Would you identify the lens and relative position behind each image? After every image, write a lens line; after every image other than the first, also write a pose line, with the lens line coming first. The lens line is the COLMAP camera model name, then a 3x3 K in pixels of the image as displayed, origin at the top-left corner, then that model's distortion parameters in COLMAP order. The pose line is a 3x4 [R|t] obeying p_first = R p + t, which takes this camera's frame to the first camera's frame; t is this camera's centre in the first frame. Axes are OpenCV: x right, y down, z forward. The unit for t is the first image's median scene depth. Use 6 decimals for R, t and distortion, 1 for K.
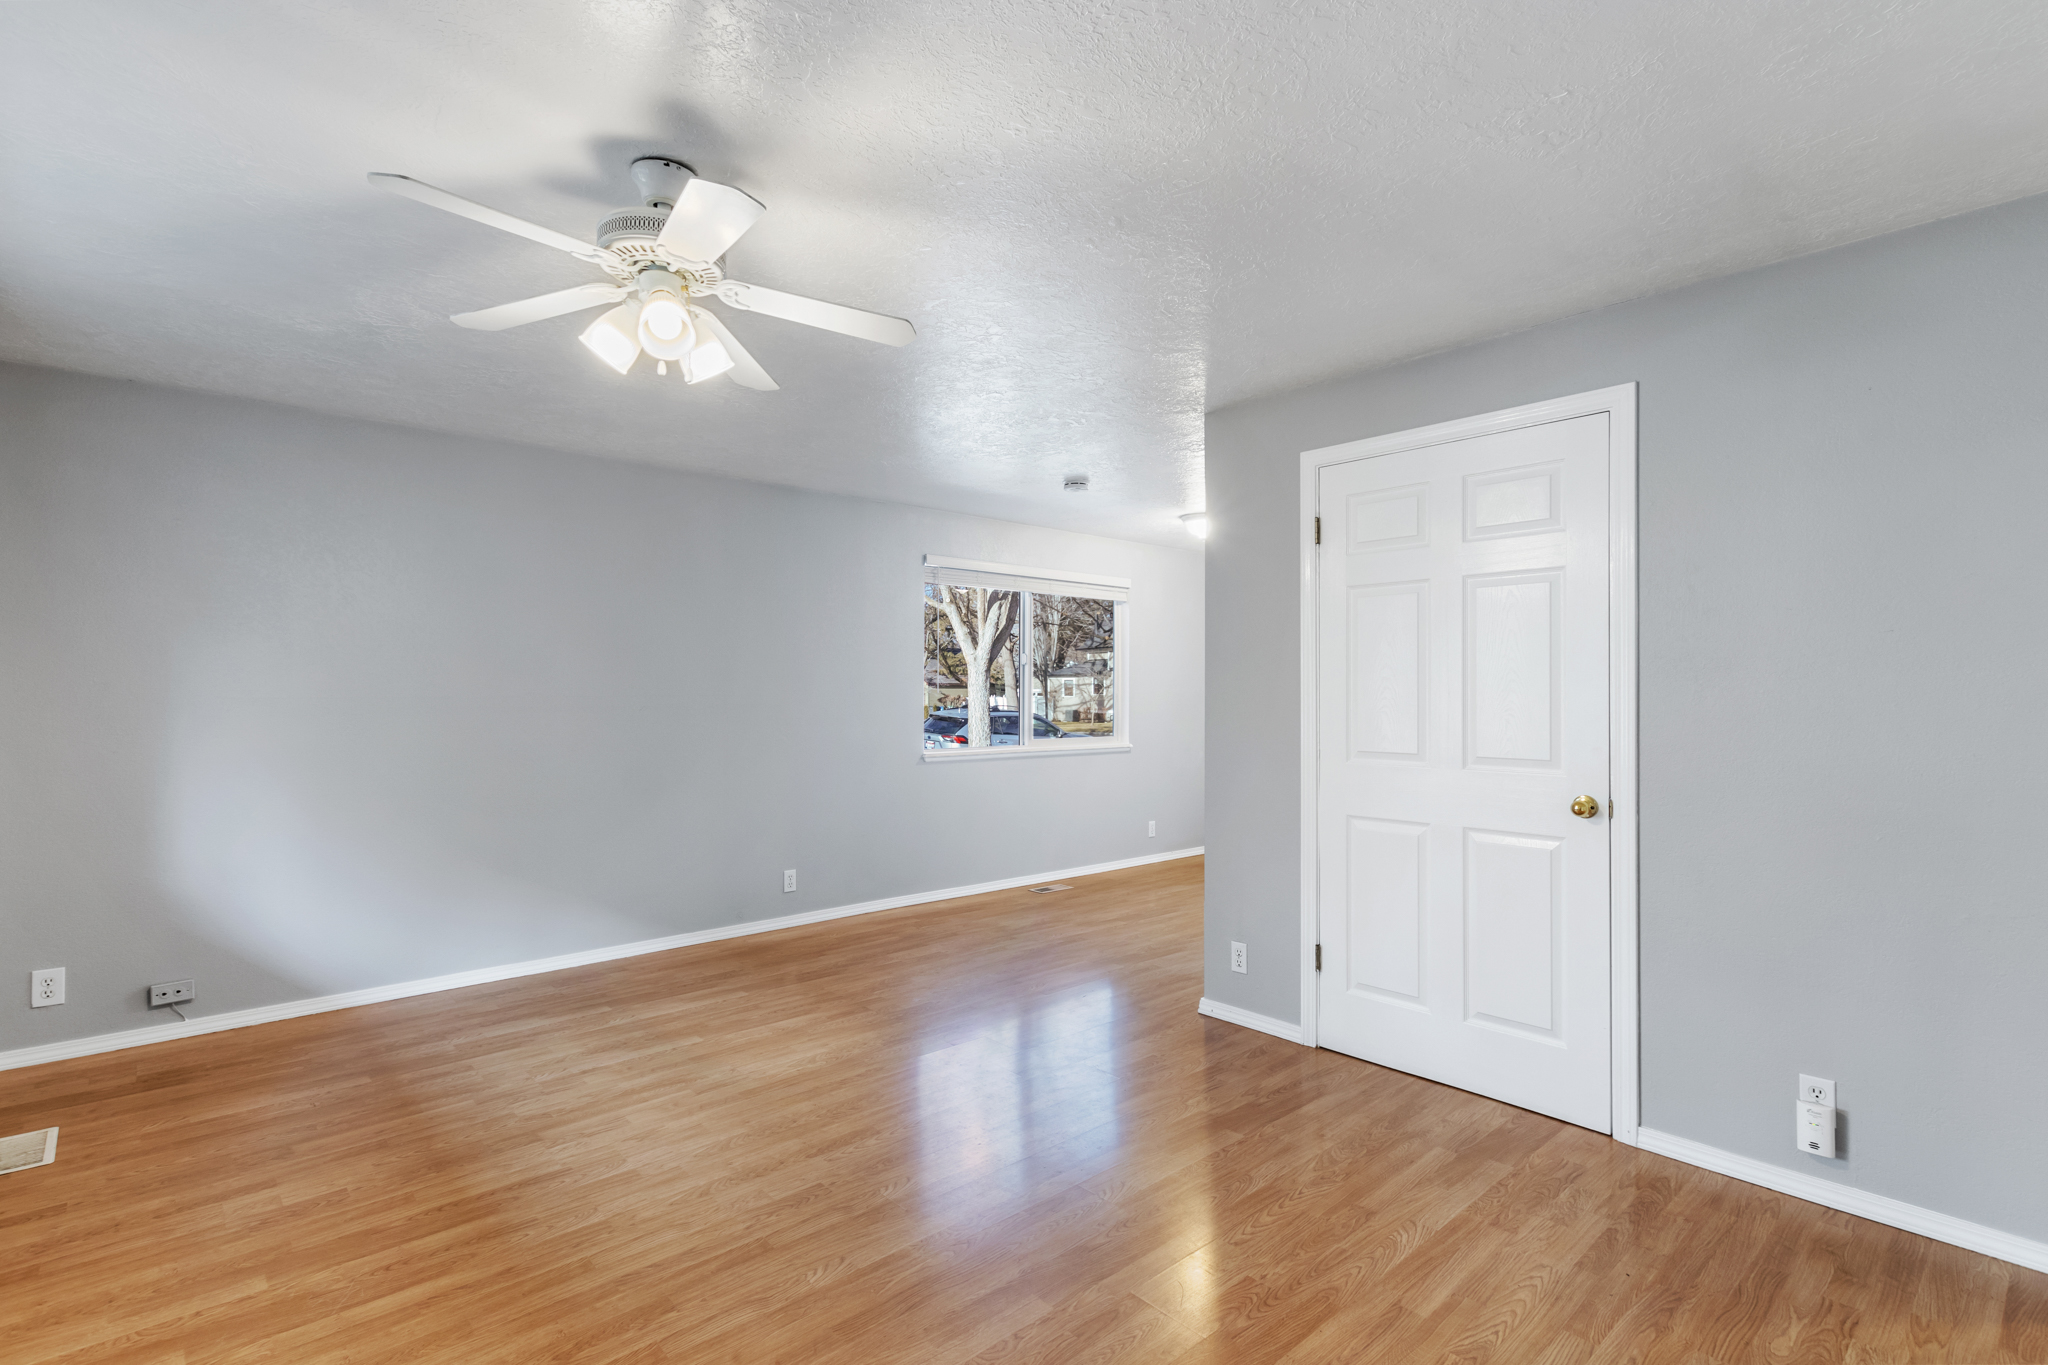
lens RADIAL K [[930.3, 0, 1016.0], [0, 930.3, 707.9], [0, 0, 1]] dist [0.006676, -0.001274]
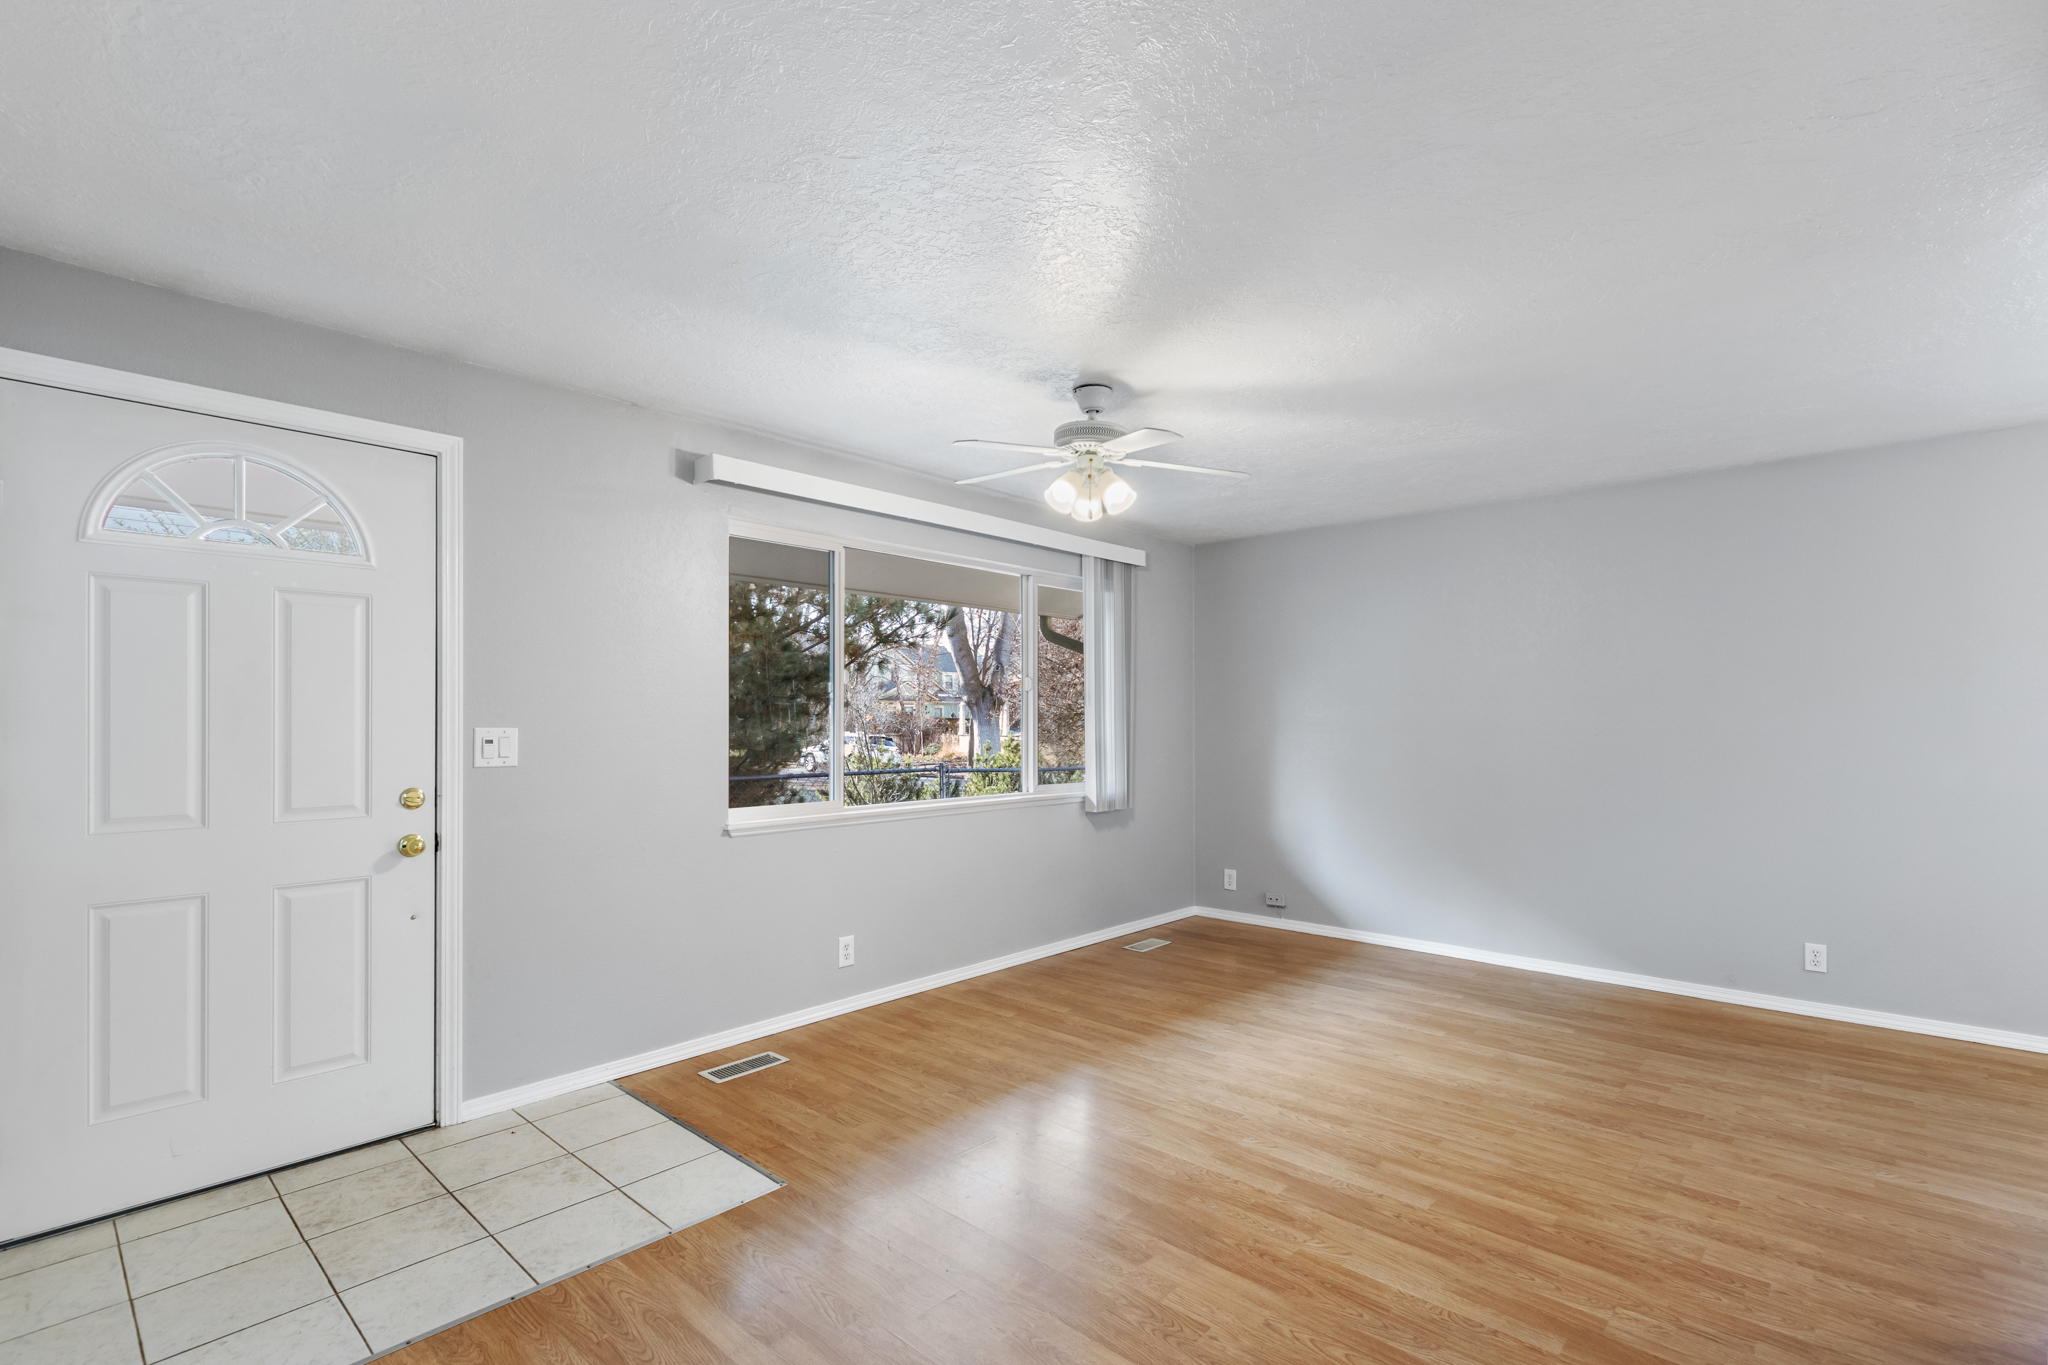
lens RADIAL K [[930.3, 0, 1016.0], [0, 930.3, 707.9], [0, 0, 1]] dist [0.006676, -0.001274]
pose [[0.107602, -0.012147, -0.994120, 0.626580], [-0.017141, 0.999754, -0.014071, 0.010180], [0.994046, 0.018555, 0.107367, 0.384045]]
